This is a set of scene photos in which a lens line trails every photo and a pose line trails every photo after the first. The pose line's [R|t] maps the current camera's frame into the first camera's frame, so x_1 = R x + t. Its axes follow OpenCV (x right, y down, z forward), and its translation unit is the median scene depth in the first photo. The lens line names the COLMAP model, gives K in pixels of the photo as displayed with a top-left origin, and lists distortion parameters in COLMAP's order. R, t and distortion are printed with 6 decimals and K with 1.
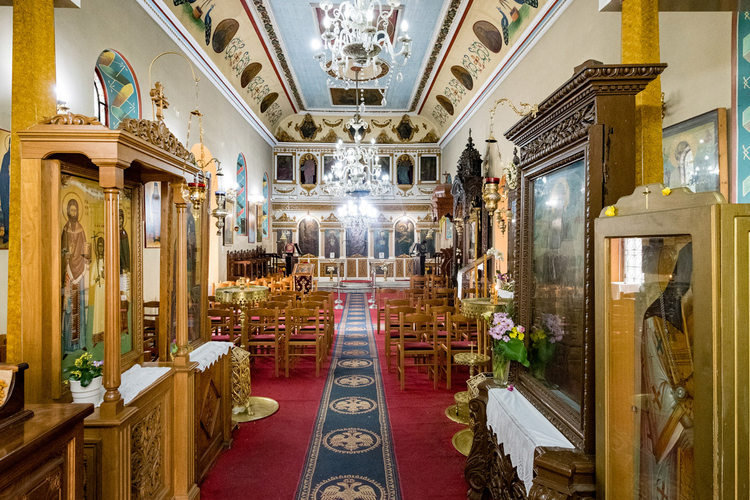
lens RADIAL K [[317.8, 0, 357.6], [0, 317.8, 250.3], [0, 0, 1]] dist [0.000646, 0.000073]
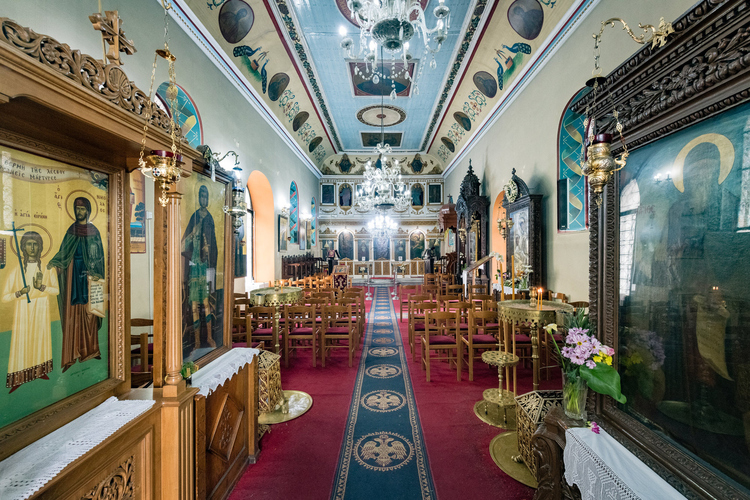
lens RADIAL K [[307.4, 0, 382.3], [0, 307.4, 250.8], [0, 0, 1]] dist [-0.000244, -0.000001]
pose [[0.999865, -0.006738, -0.015002, 0.017005], [0.006656, 0.999963, -0.005466, -0.009247], [0.015039, 0.005365, 0.999873, -0.264077]]
